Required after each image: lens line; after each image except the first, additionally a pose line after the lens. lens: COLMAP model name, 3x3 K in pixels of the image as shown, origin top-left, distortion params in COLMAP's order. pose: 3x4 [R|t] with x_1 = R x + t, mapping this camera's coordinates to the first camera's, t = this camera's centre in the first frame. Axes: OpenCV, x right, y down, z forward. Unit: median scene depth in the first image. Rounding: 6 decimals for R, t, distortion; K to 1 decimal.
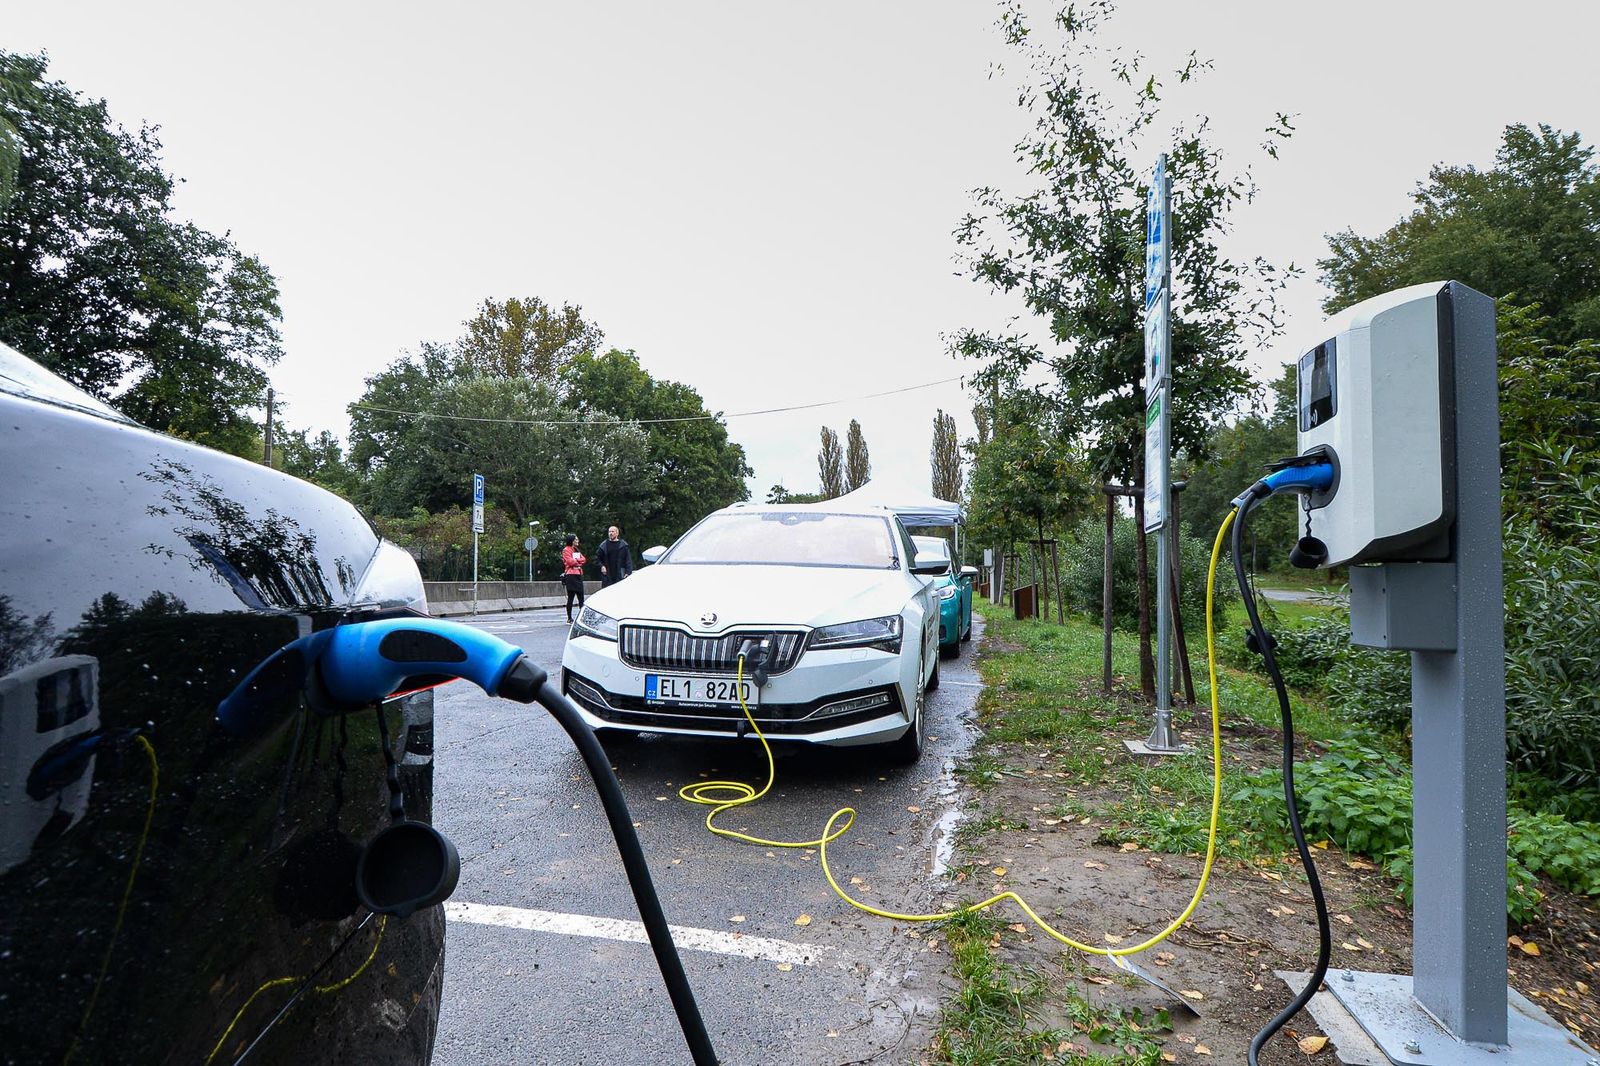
lens RADIAL K [[830.0, 0, 800.0], [0, 830.0, 533.0], [0, 0, 1]] dist [0.022317, -0.026599]
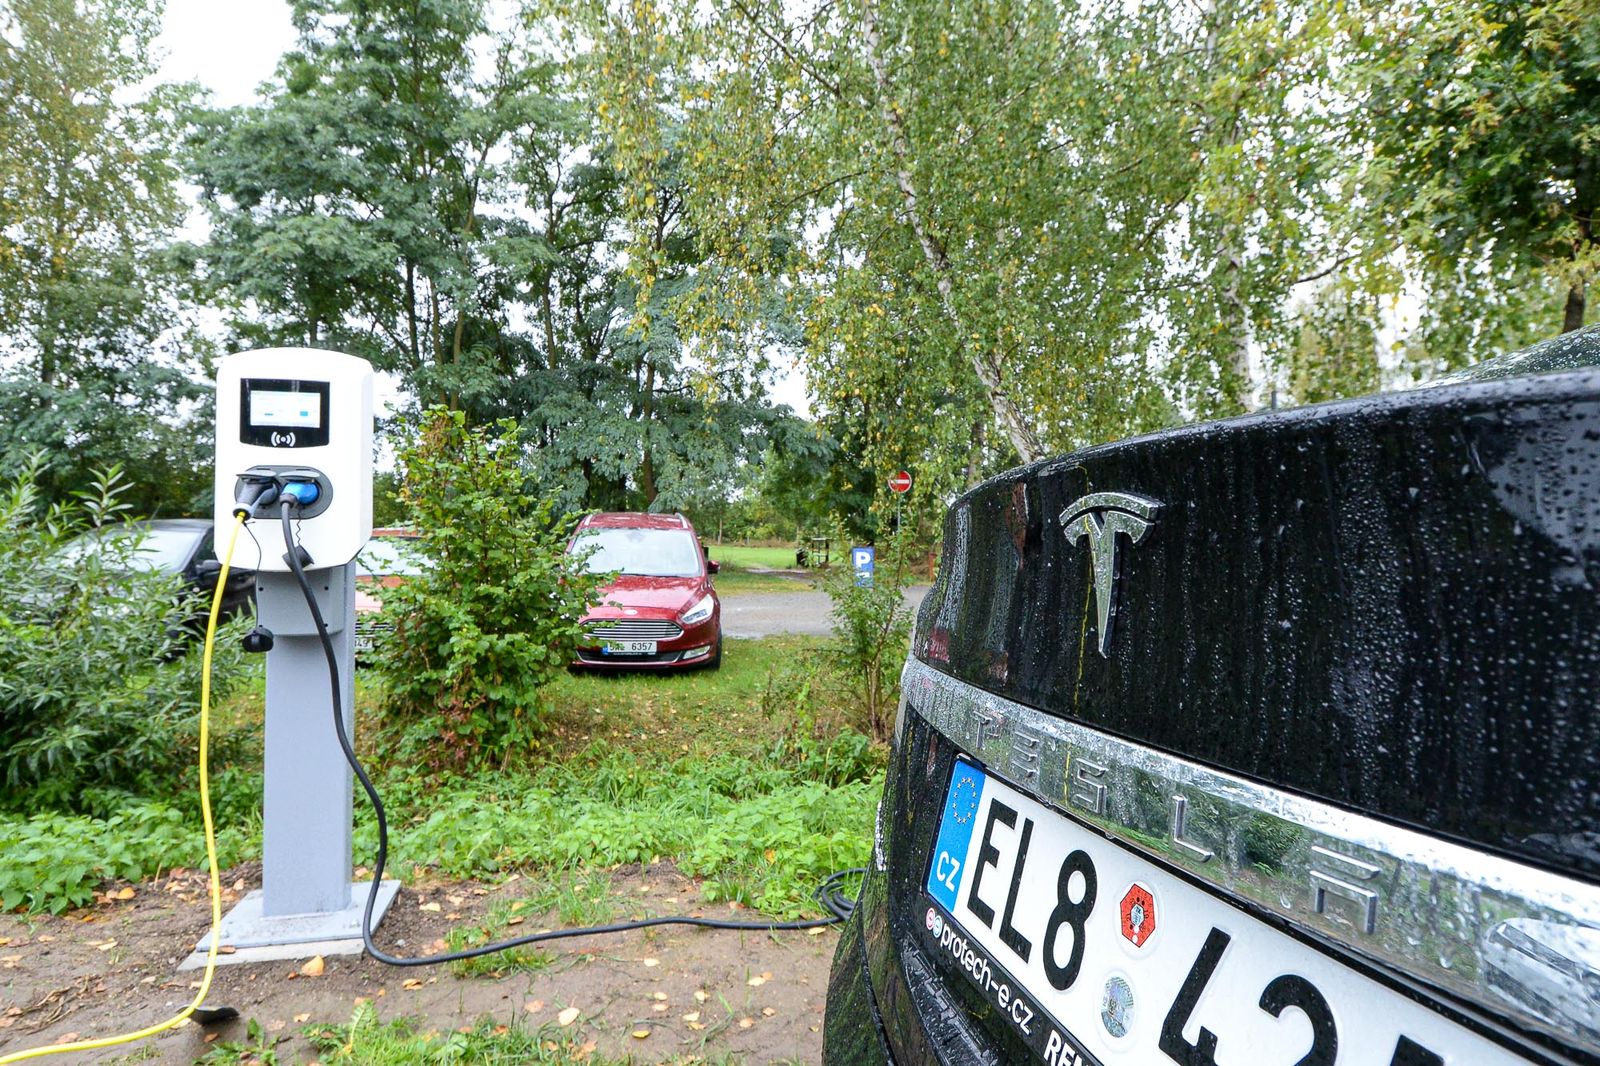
lens RADIAL K [[901.5, 0, 802.5], [0, 901.5, 538.8], [0, 0, 1]] dist [0.025258, -0.026990]
pose [[-0.427978, 0.003622, 0.903782, -0.393470], [-0.062246, 0.997499, -0.033473, -0.002302], [-0.901643, -0.070582, -0.426682, 0.434820]]
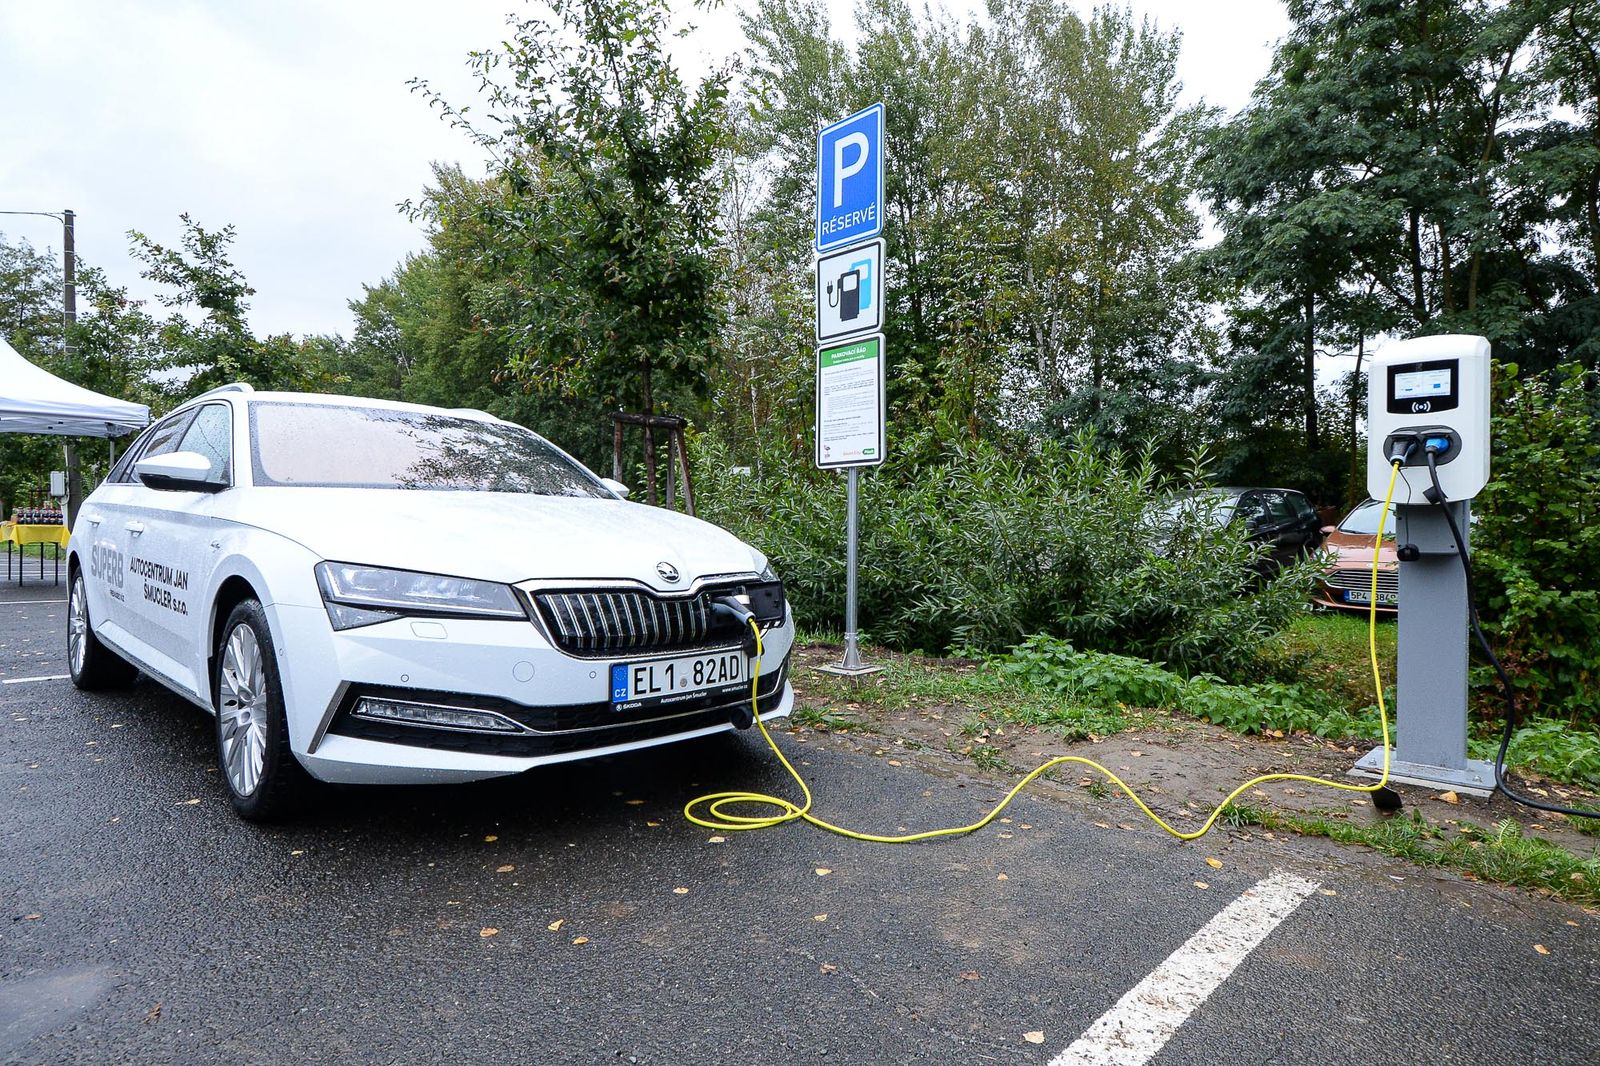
lens RADIAL K [[885.8, 0, 803.8], [0, 885.8, 536.2], [0, 0, 1]] dist [0.002525, -0.013456]
pose [[0.530041, -0.024287, 0.847624, -0.674445], [-0.045730, 0.997317, 0.057172, 0.029276], [-0.846738, -0.069065, 0.527508, 0.537422]]
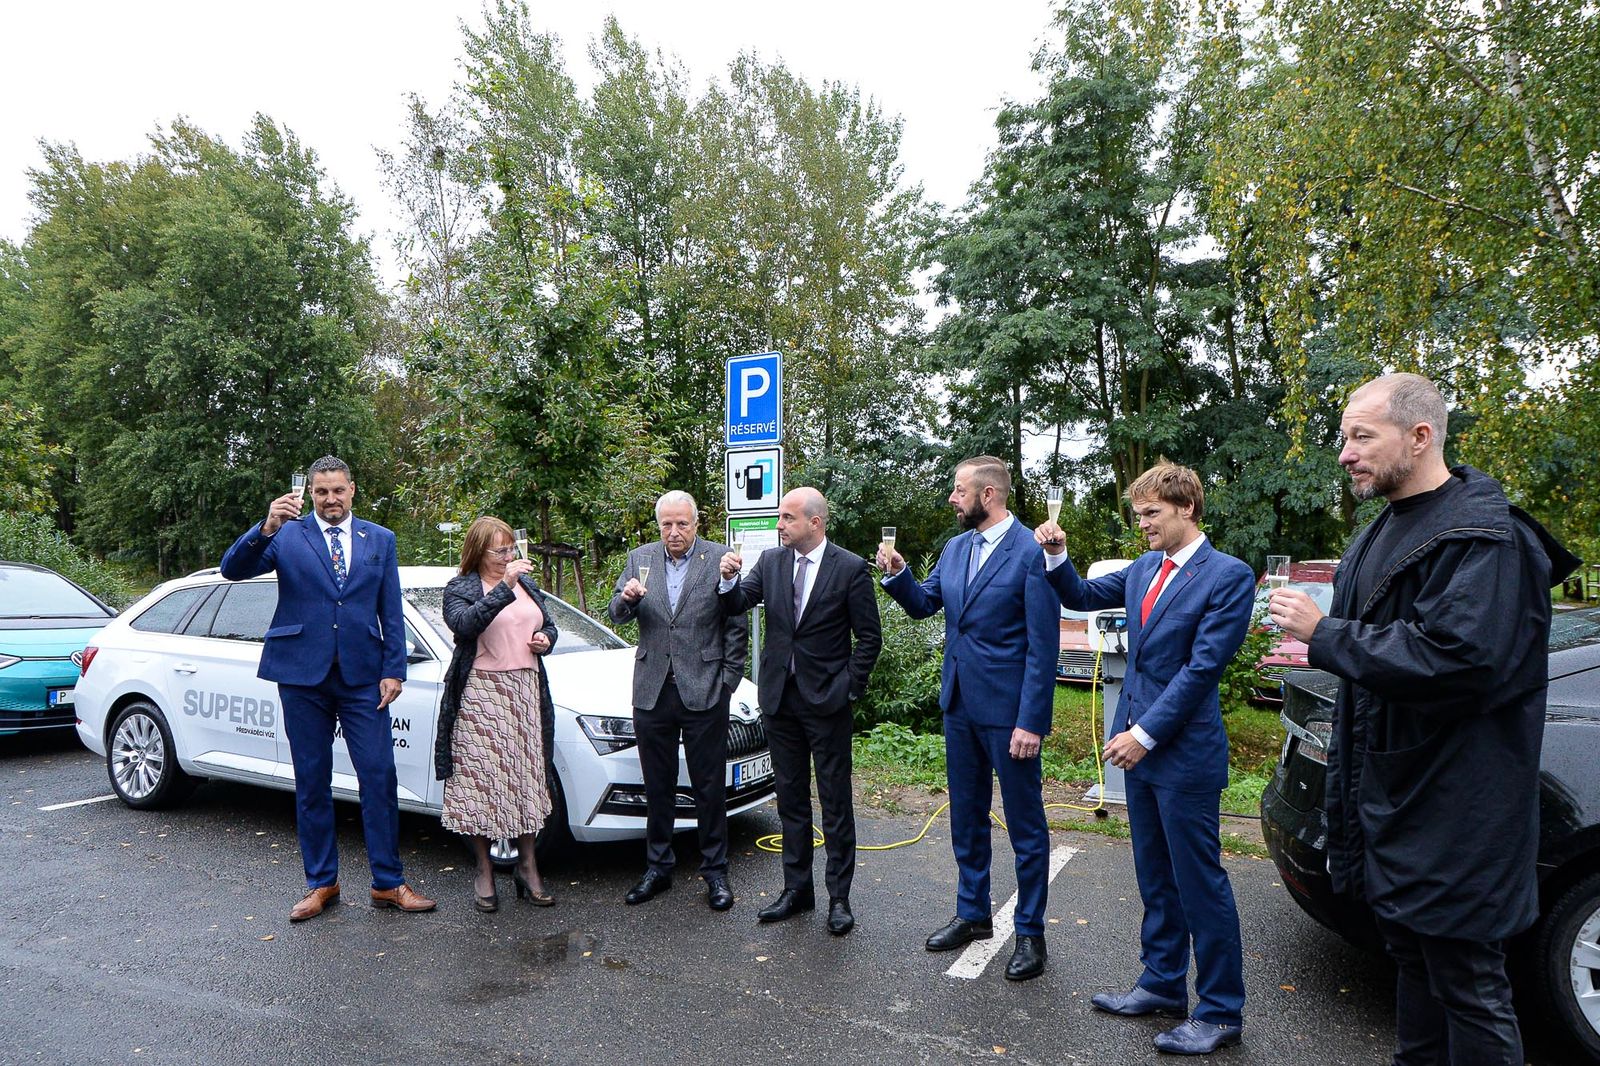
lens RADIAL K [[996.8, 0, 802.8], [0, 996.8, 535.7], [0, 0, 1]] dist [0.024071, -0.036518]
pose [[0.242809, 0.022178, 0.969821, -1.499997], [-0.054061, 0.998494, -0.009299, -0.135762], [-0.968567, -0.050172, 0.243642, 0.597855]]
